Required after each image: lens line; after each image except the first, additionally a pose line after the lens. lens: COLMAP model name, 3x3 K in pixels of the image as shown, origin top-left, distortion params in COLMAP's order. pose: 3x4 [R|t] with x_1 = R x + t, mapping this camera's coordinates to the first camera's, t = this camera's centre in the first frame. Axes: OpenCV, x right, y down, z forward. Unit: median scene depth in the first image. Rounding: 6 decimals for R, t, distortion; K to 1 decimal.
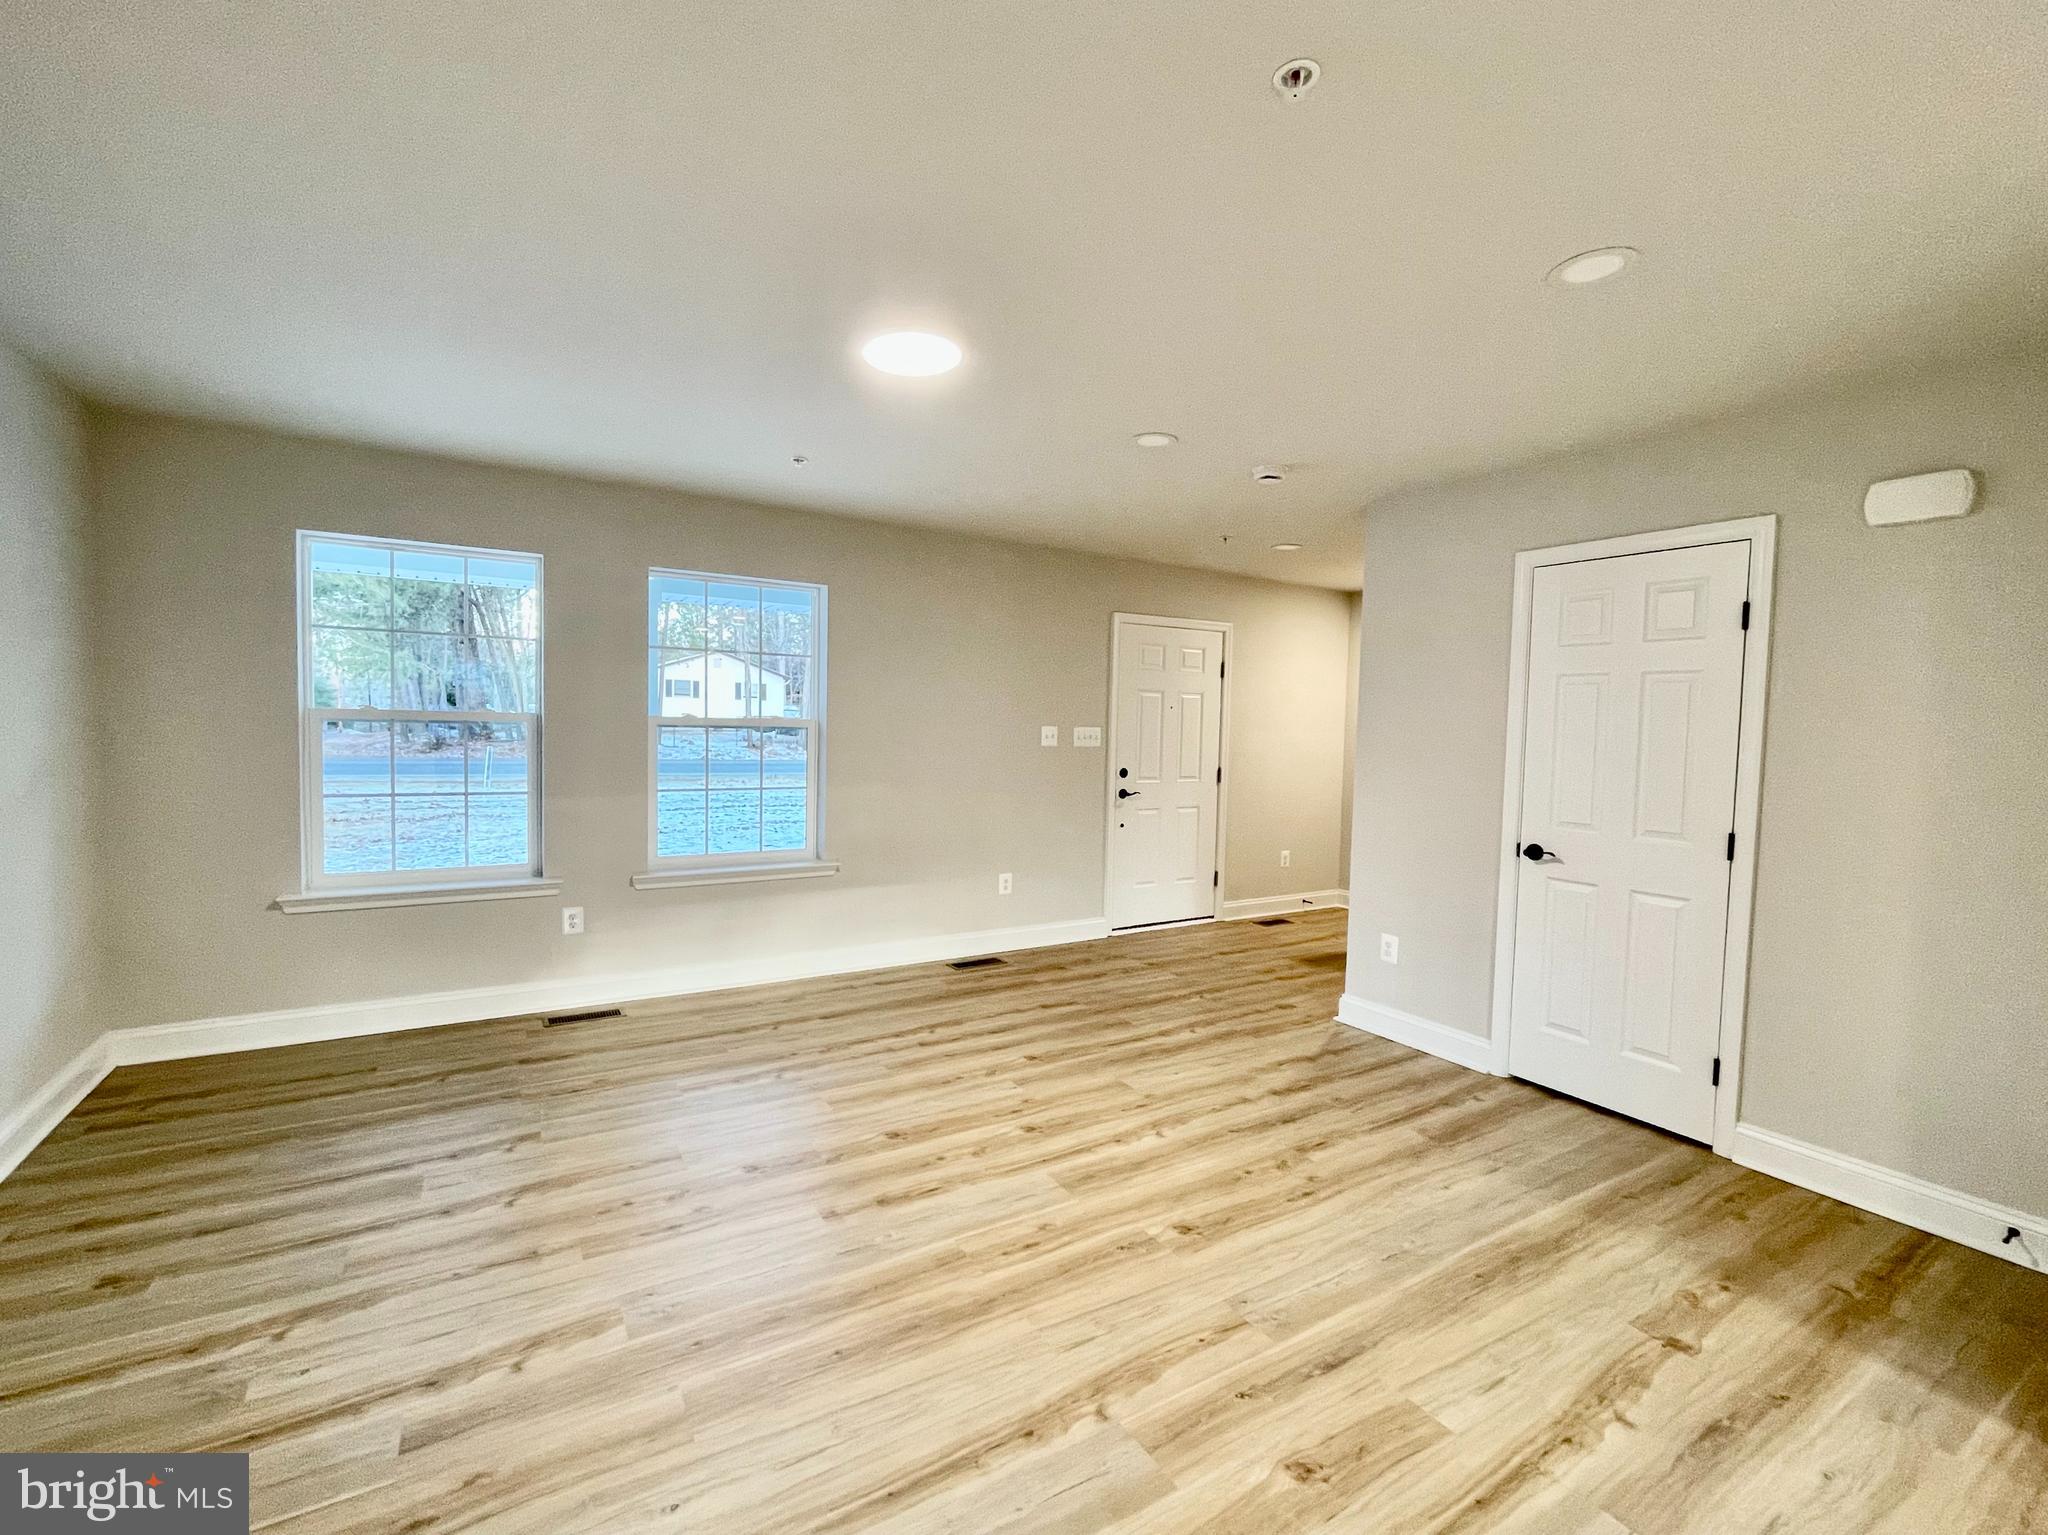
lens RADIAL K [[893.8, 0, 995.3], [0, 893.8, 766.8], [0, 0, 1]] dist [-0.026938, -0.000071]
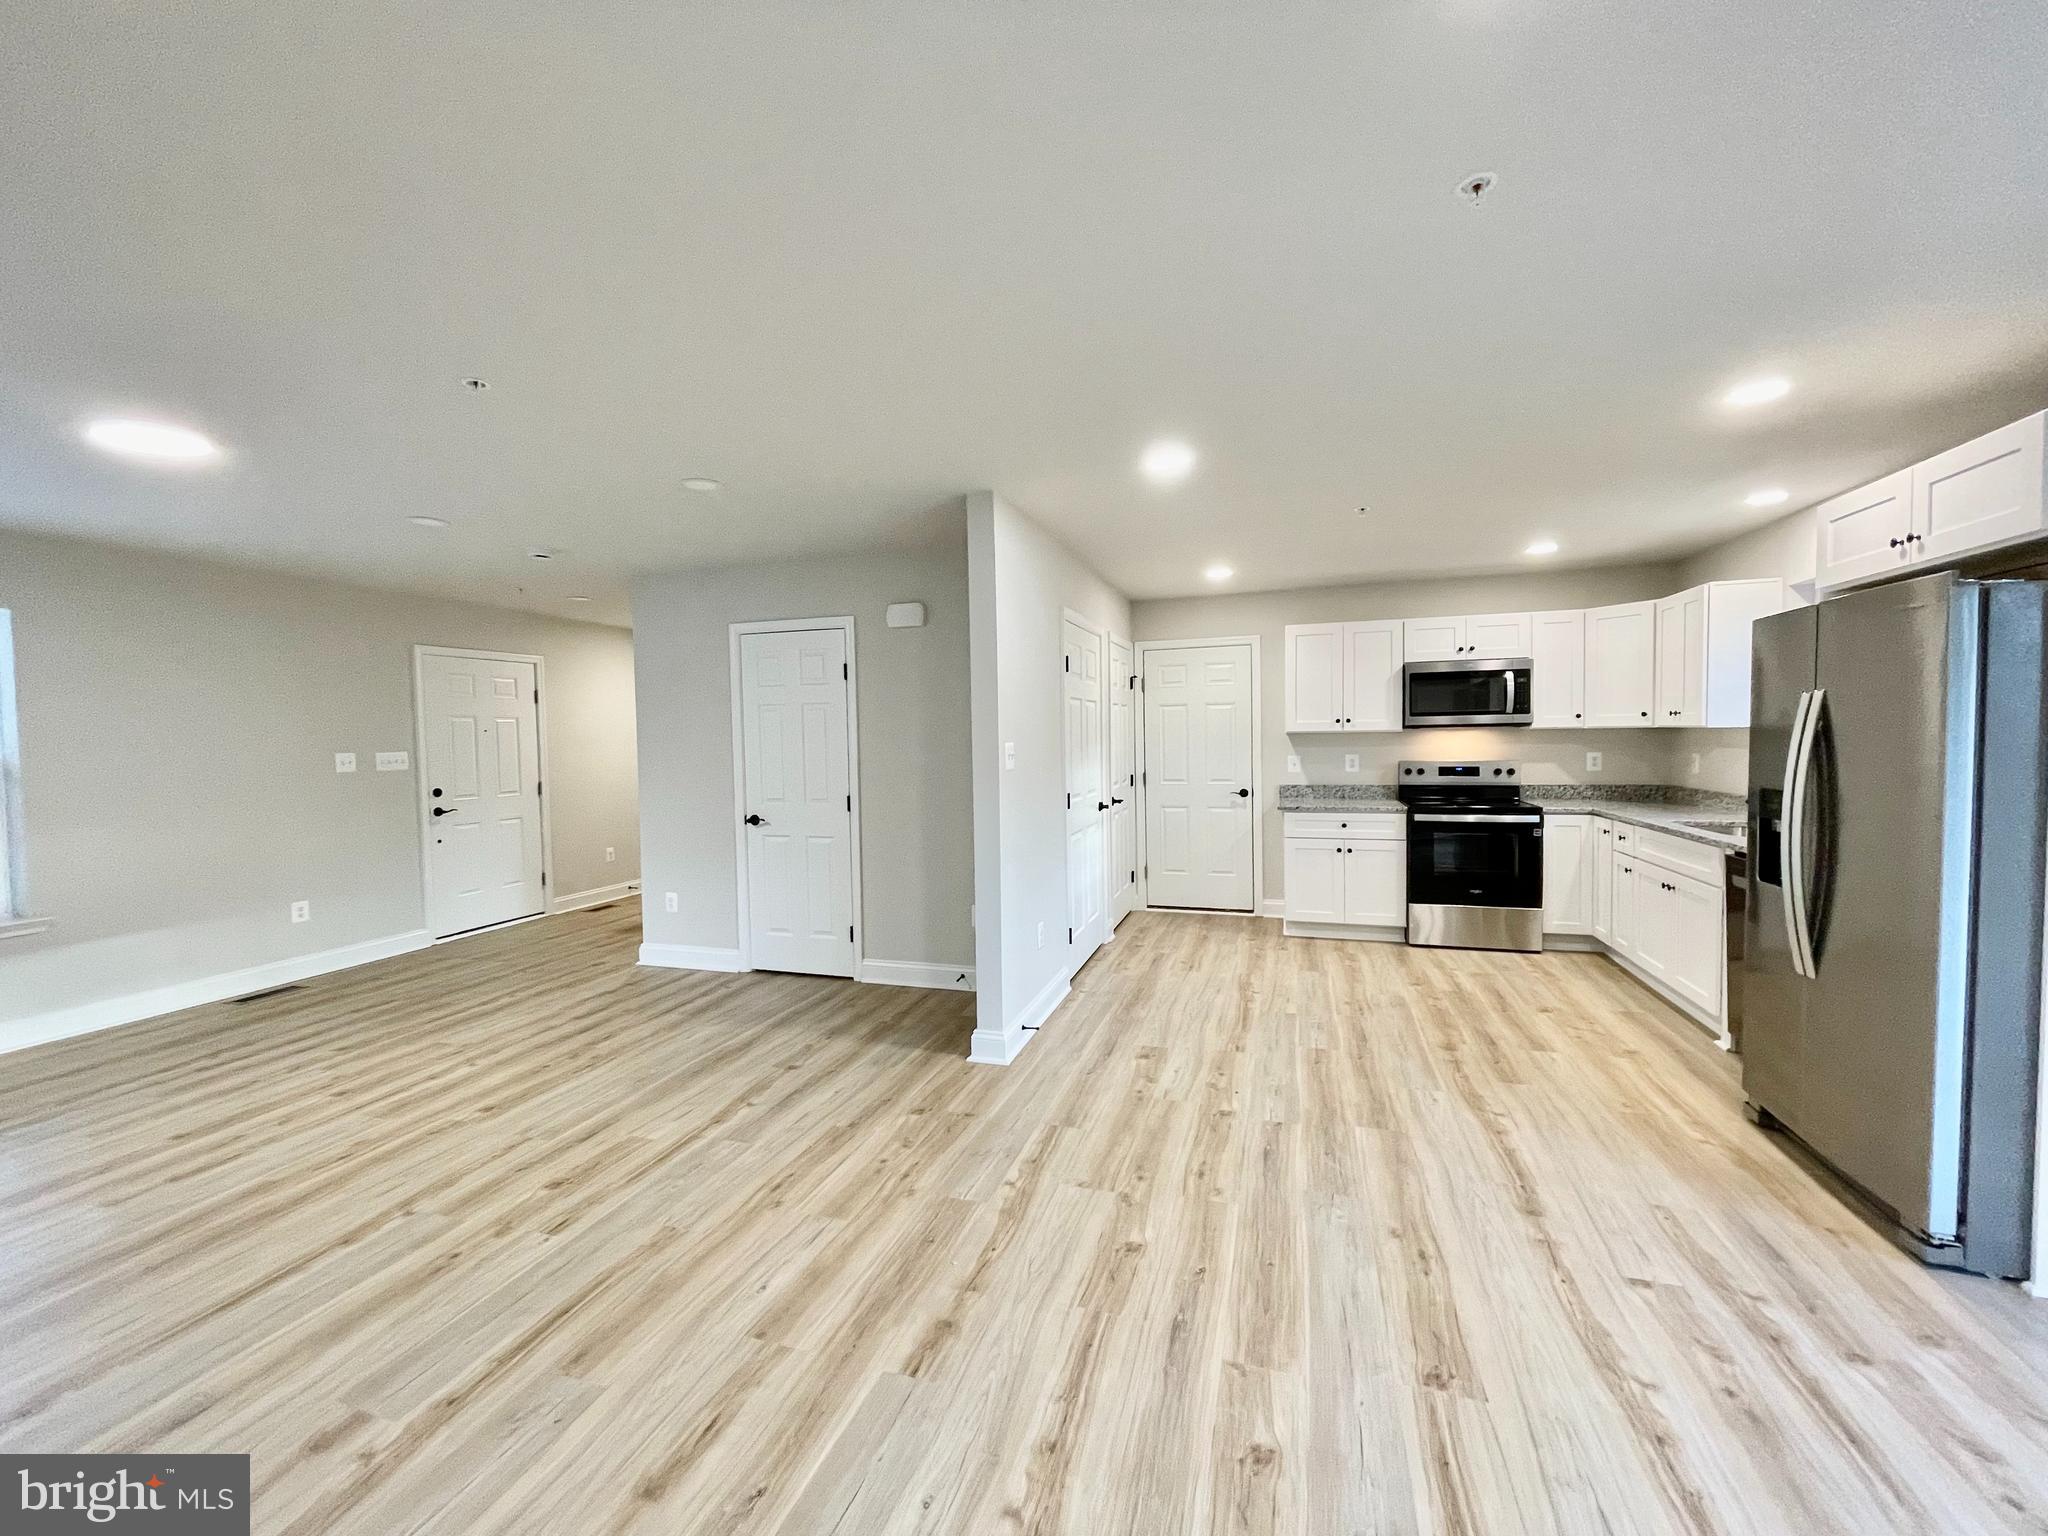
lens RADIAL K [[835.6, 0, 1032.6], [0, 835.6, 775.7], [0, 0, 1]] dist [0.002495, -0.002863]
pose [[0.740003, -0.063160, 0.669632, 0.001399], [0.065505, 0.997616, 0.021707, 0.022133], [-0.669407, 0.027801, 0.742376, -0.449778]]
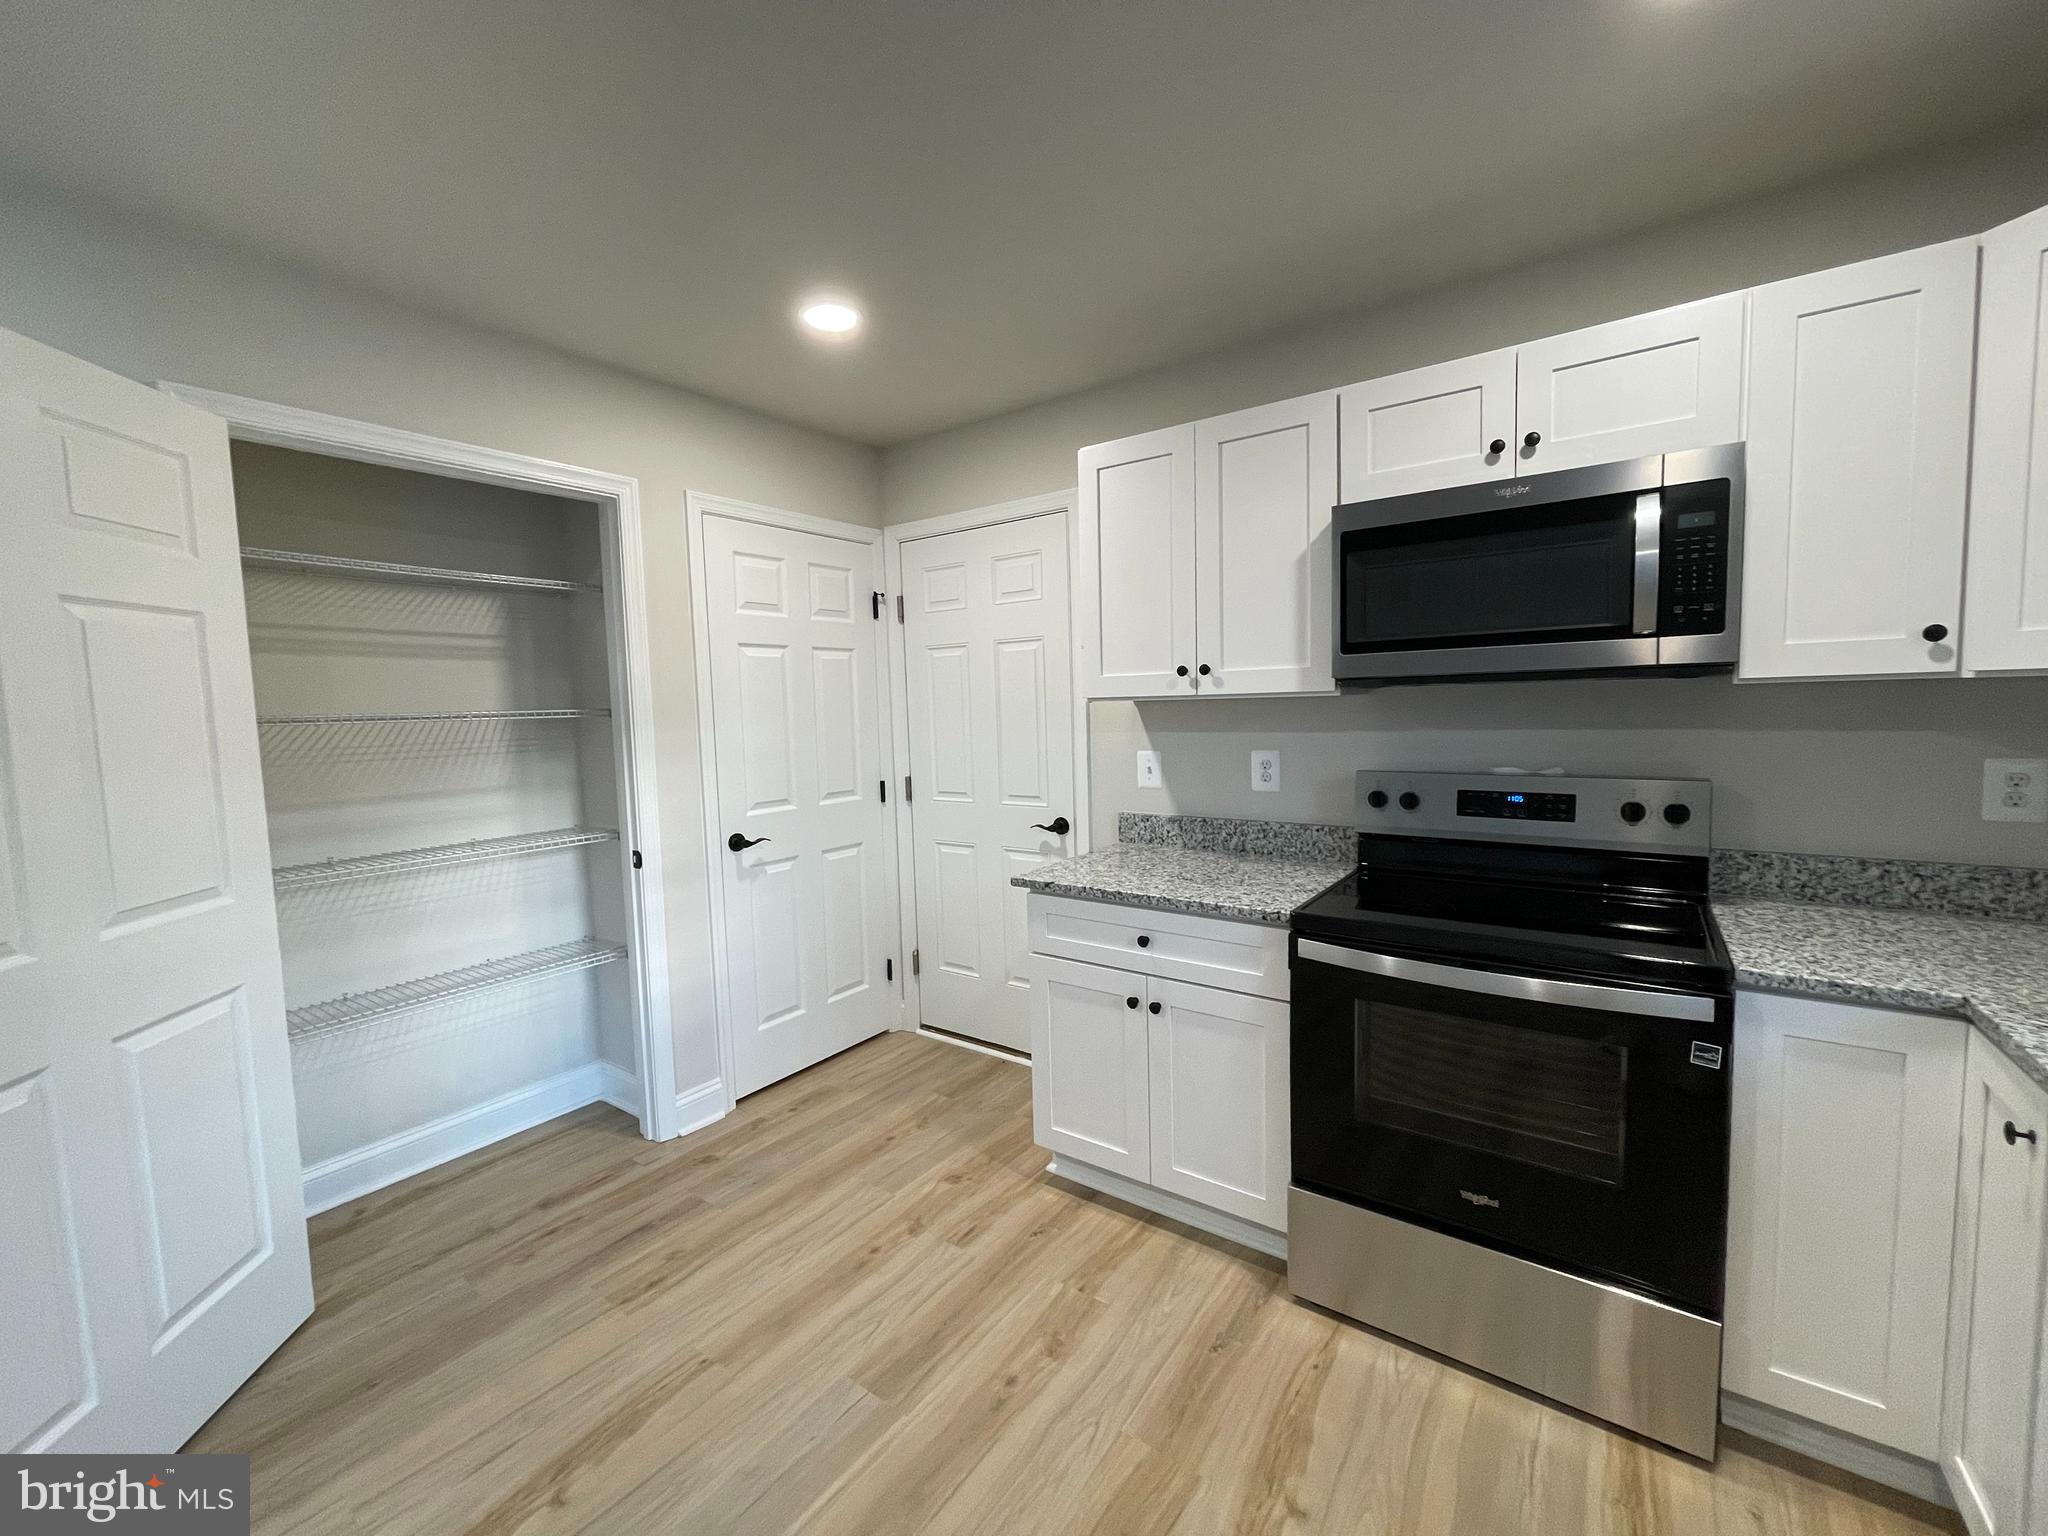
lens RADIAL K [[835.6, 0, 1020.8], [0, 835.6, 768.1], [0, 0, 1]] dist [0.002495, -0.002863]
pose [[0.916833, -0.072684, 0.392600, 1.313457], [0.063955, 0.997329, 0.035289, 0.036920], [-0.394116, -0.007246, 0.919032, -0.162277]]
